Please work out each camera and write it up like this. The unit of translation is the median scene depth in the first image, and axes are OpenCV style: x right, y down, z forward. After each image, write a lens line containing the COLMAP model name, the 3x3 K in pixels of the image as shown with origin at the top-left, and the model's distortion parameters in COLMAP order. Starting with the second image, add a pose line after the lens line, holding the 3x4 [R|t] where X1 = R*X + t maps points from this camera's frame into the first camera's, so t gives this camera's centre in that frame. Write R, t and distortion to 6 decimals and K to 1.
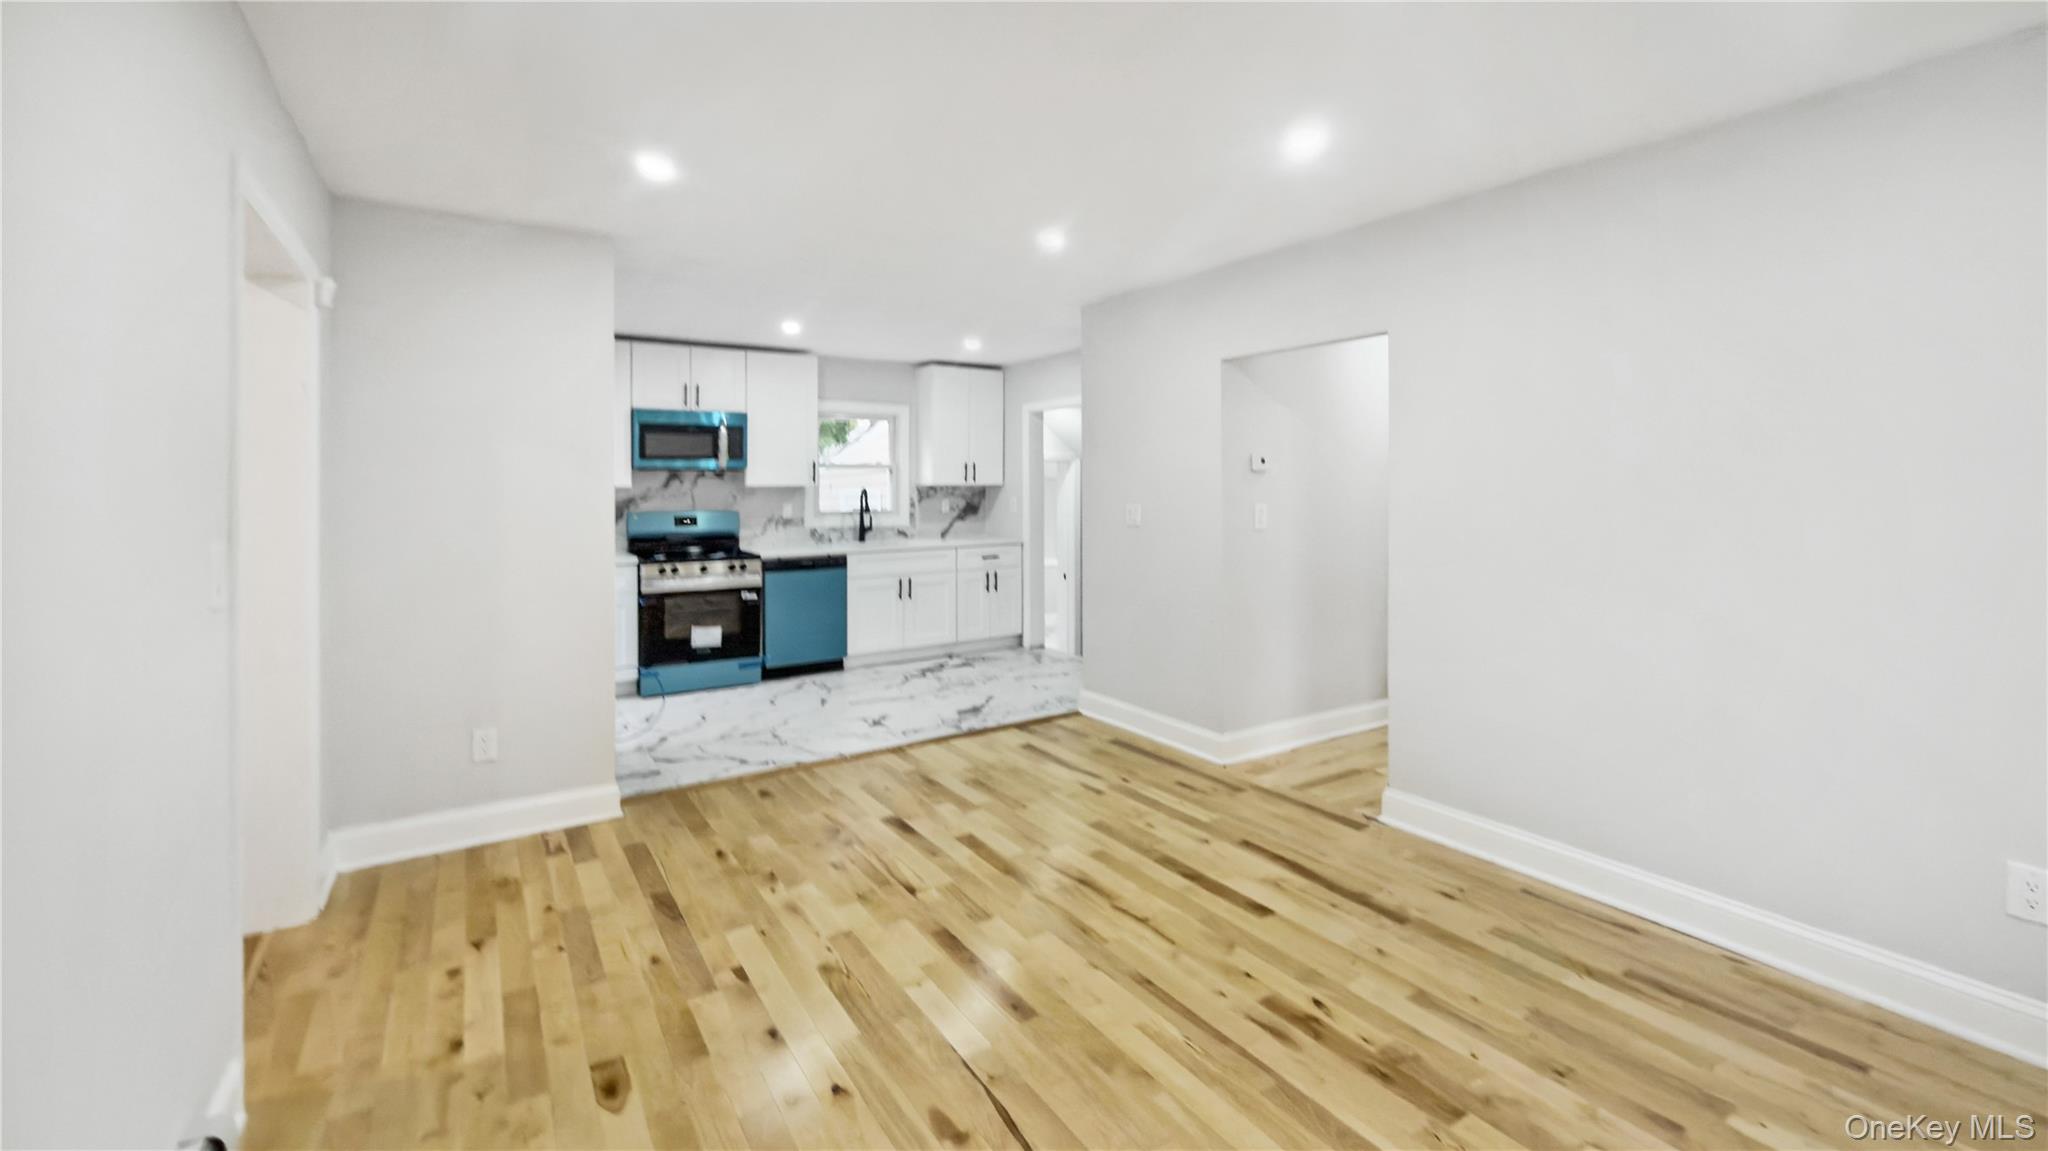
lens RADIAL K [[834.7, 0, 1031.4], [0, 834.7, 500.3], [0, 0, 1]] dist [-0.001505, -0.000085]
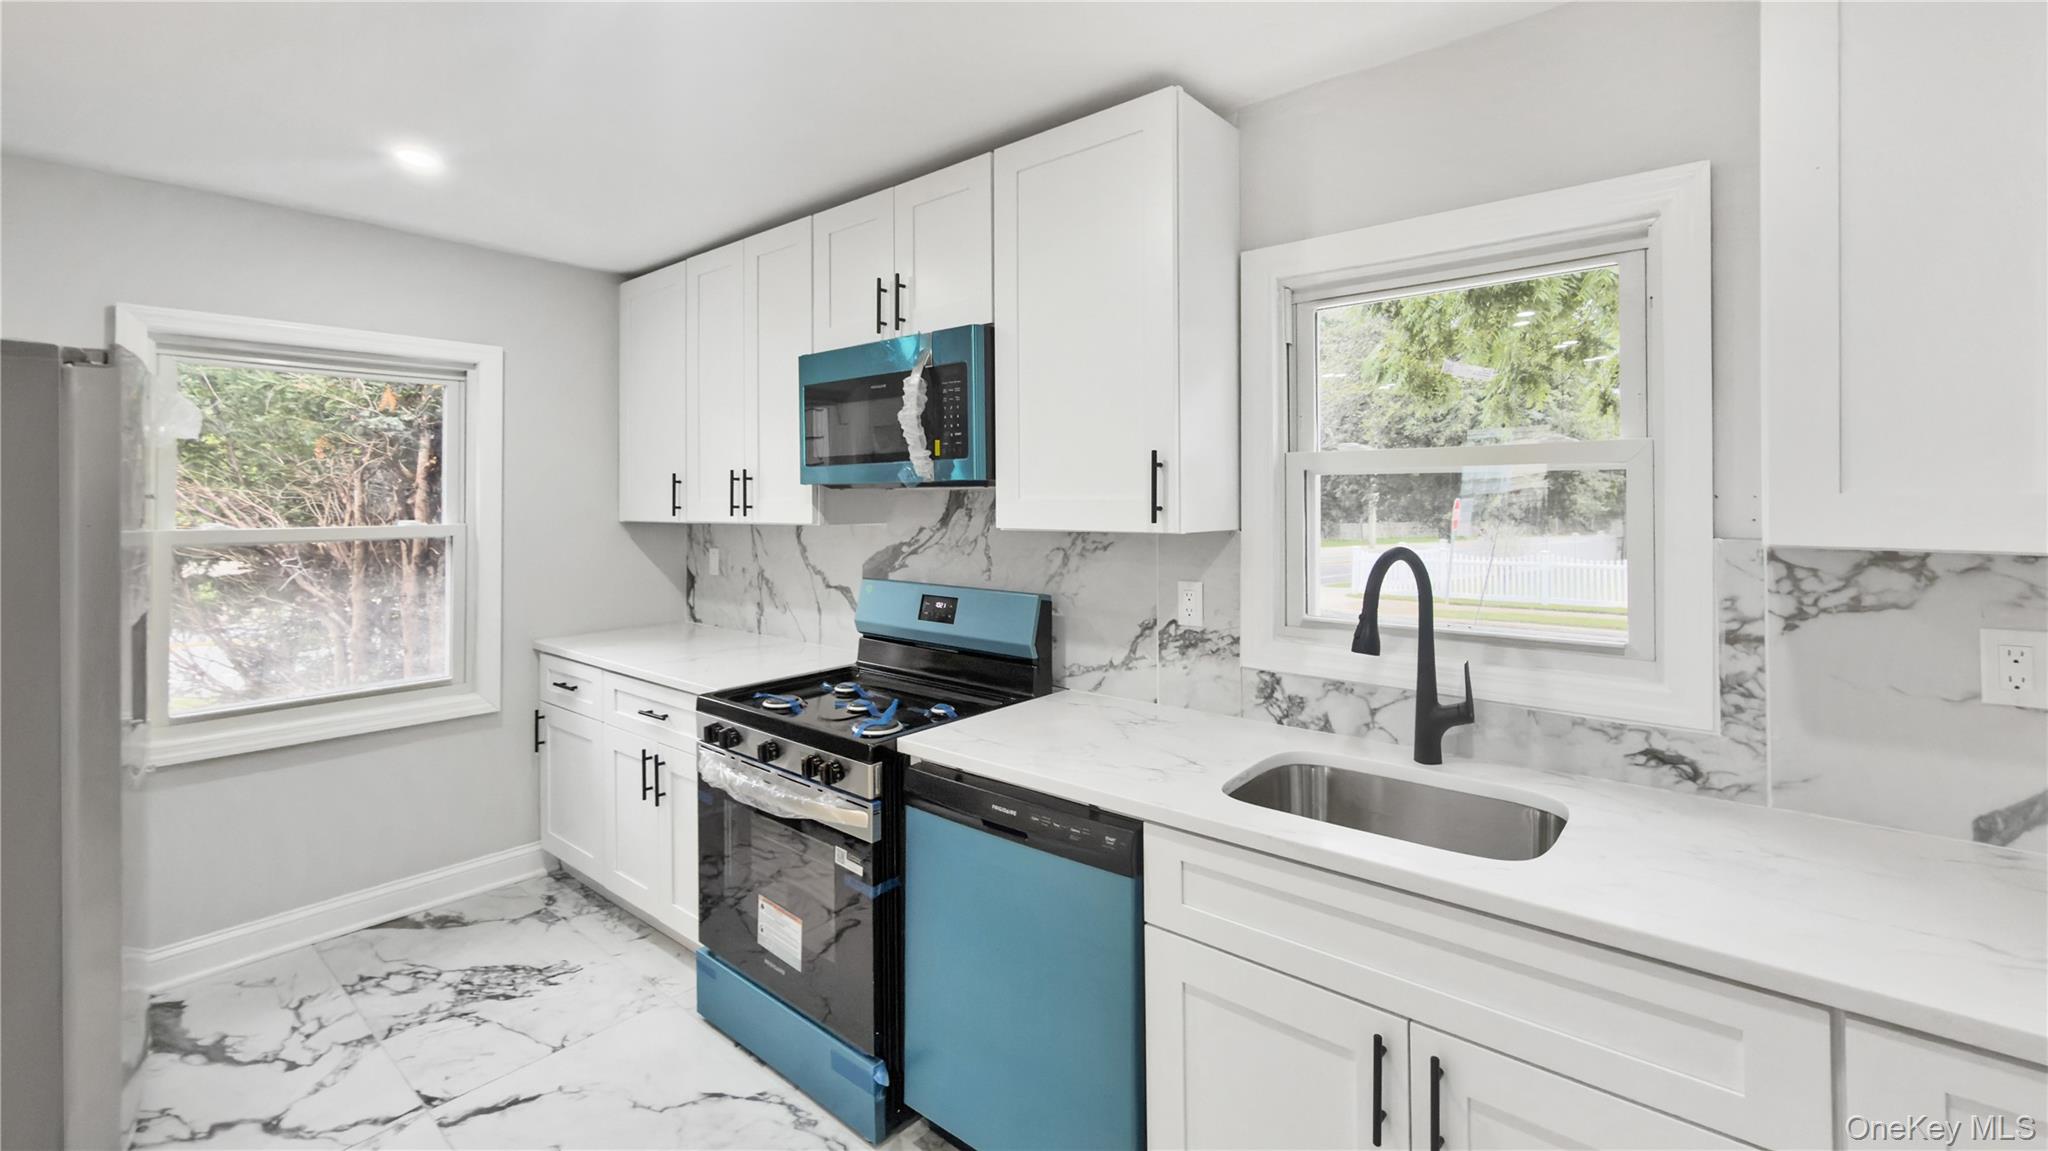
lens RADIAL K [[862.6, 0, 998.6], [0, 862.6, 481.0], [0, 0, 1]] dist [-0.000033, 0.000011]
pose [[0.276503, -0.019260, -0.960820, 0.012948], [-0.015117, 0.999588, -0.024387, -0.030672], [0.960894, 0.021268, 0.276099, 0.958372]]
